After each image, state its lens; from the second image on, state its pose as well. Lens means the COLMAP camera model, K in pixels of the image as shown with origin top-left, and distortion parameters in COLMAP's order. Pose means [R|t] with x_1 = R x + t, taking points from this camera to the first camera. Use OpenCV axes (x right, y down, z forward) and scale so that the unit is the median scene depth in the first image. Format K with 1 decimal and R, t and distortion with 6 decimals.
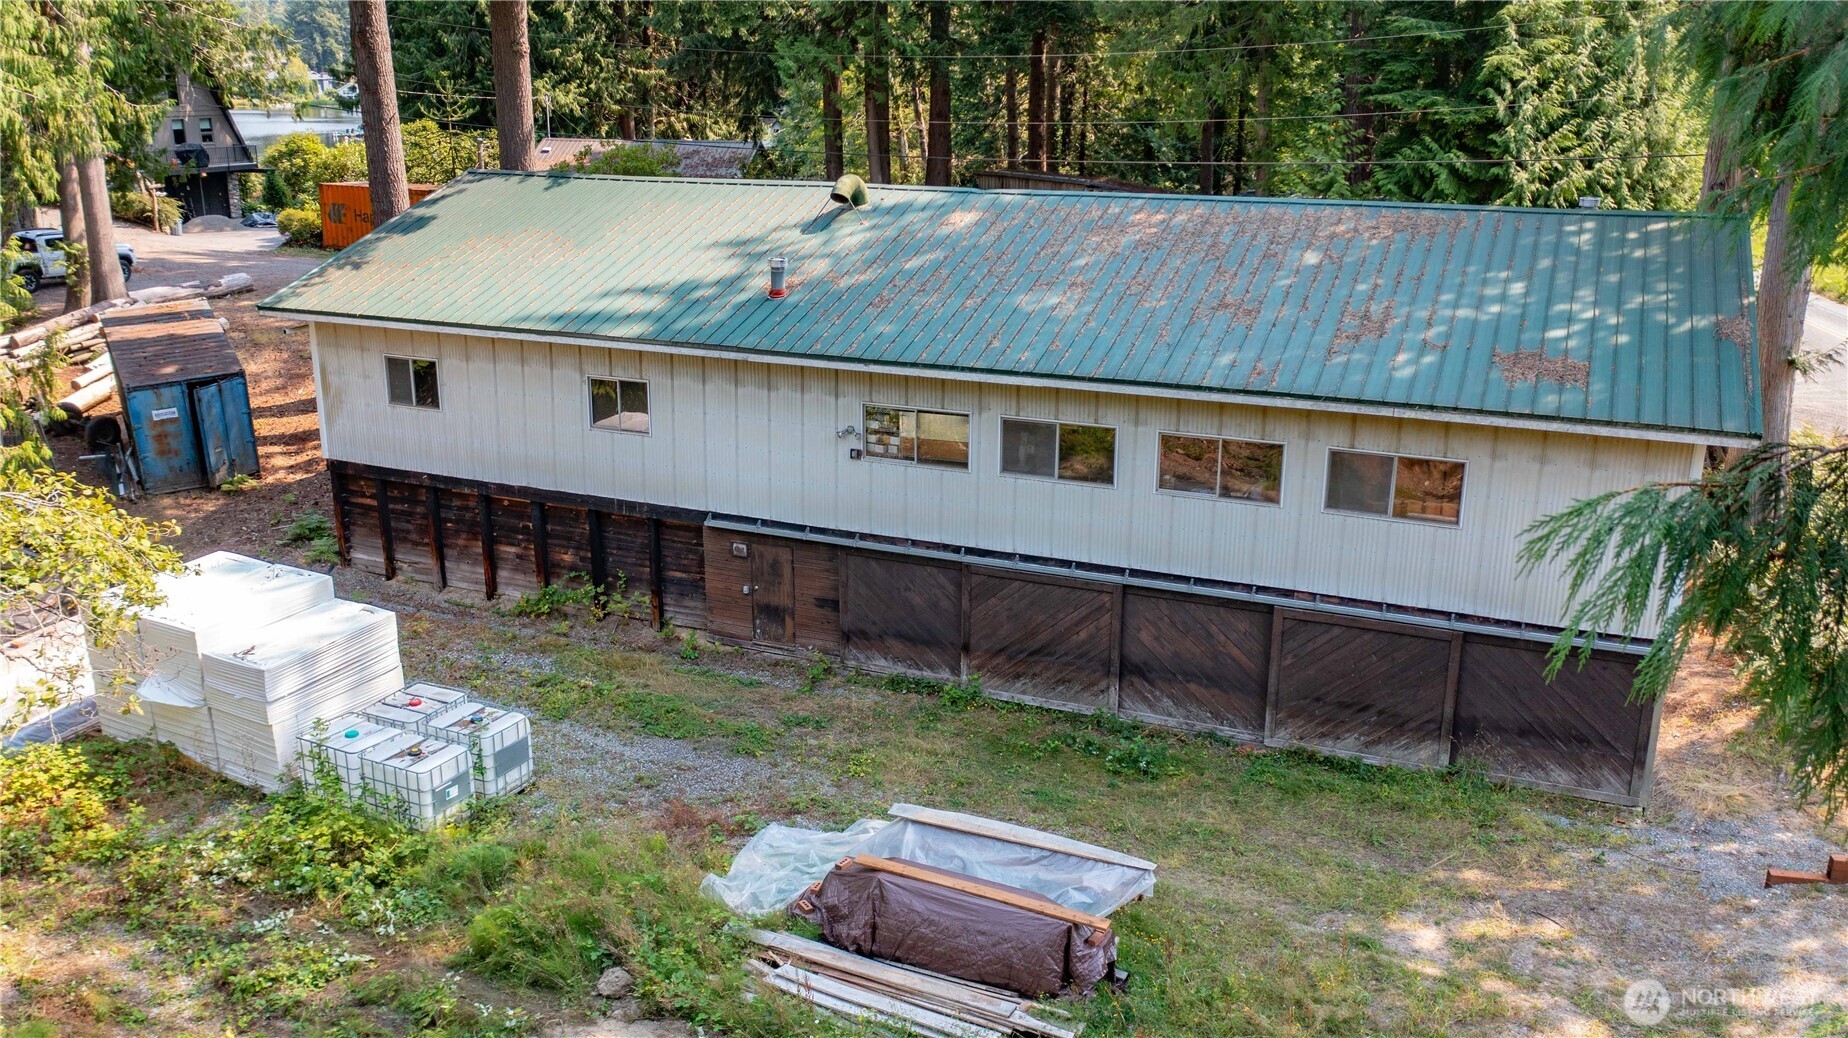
lens RADIAL K [[1462.8, 0, 940.5], [0, 1462.8, 454.2], [0, 0, 1]] dist [-0.006960, -0.001087]
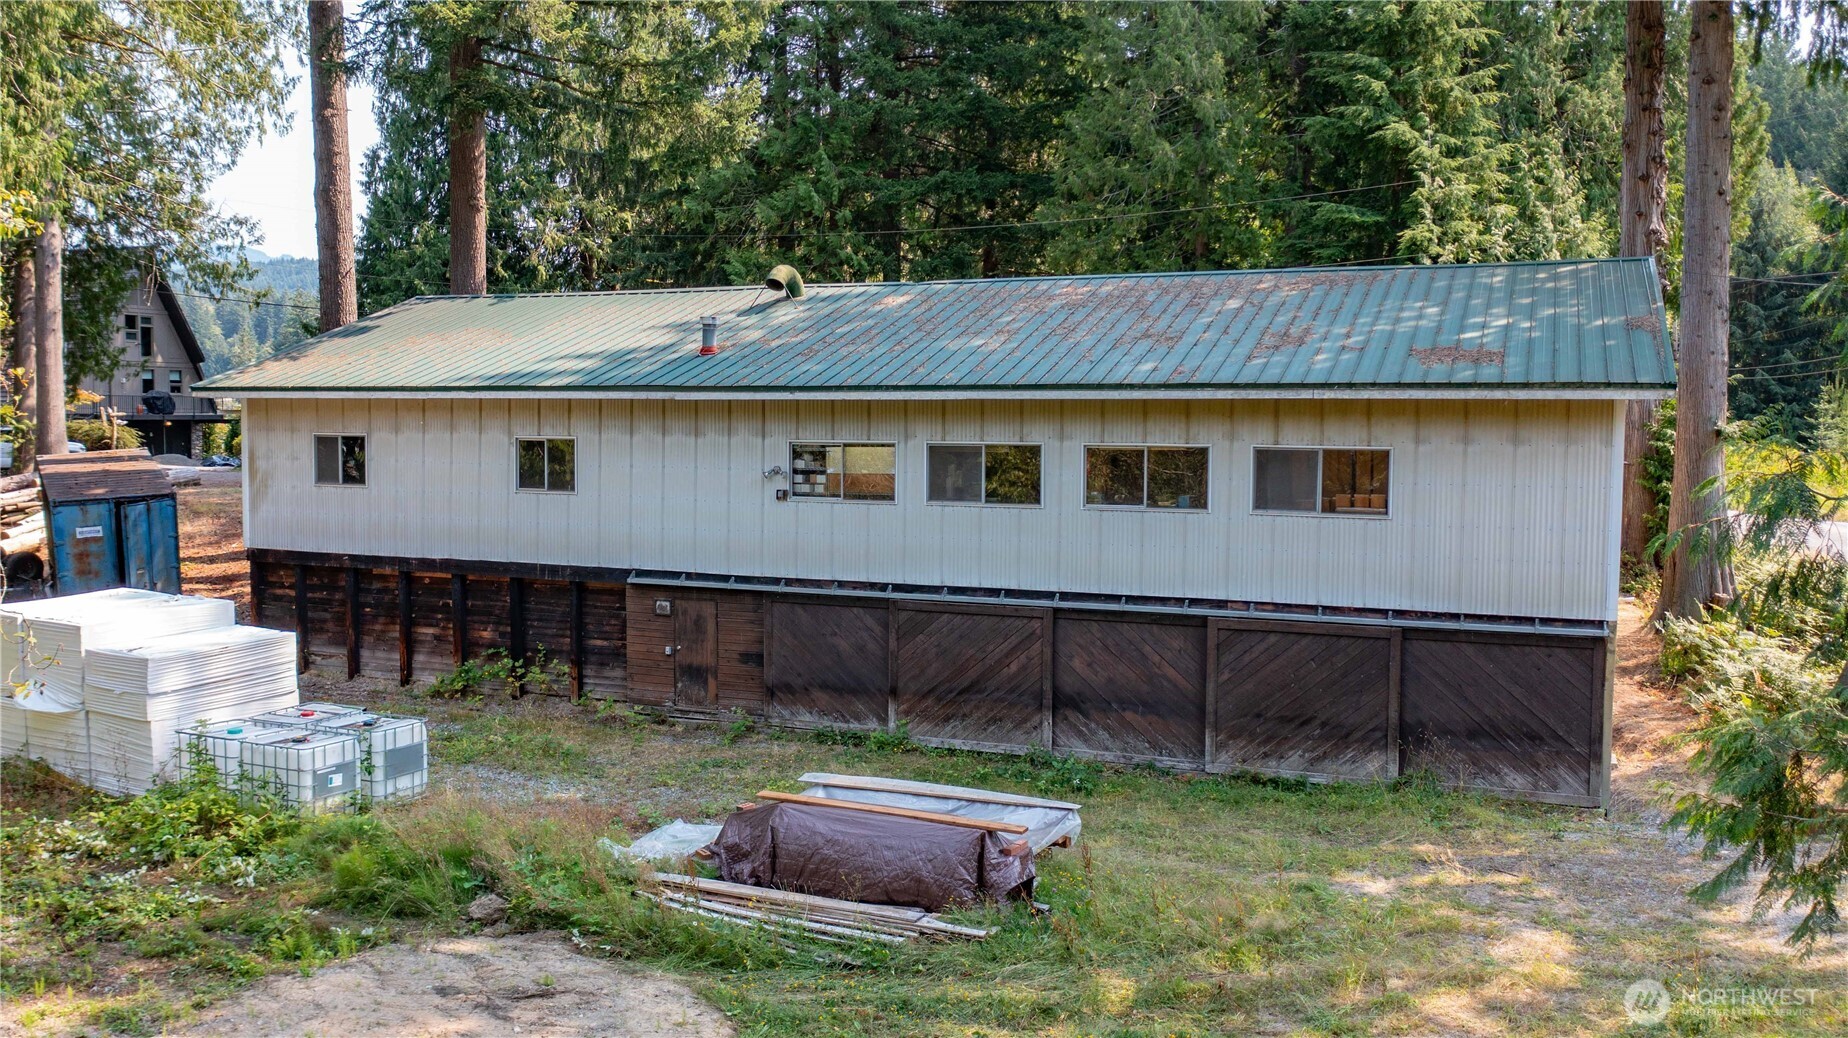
lens RADIAL K [[1462.8, 0, 926.4], [0, 1462.8, 457.2], [0, 0, 1]] dist [-0.006960, -0.001087]
pose [[0.999897, -0.001689, 0.014234, 0.027050], [0.004705, 0.976681, -0.214644, 0.199927], [-0.013540, 0.214689, 0.976589, 0.031750]]
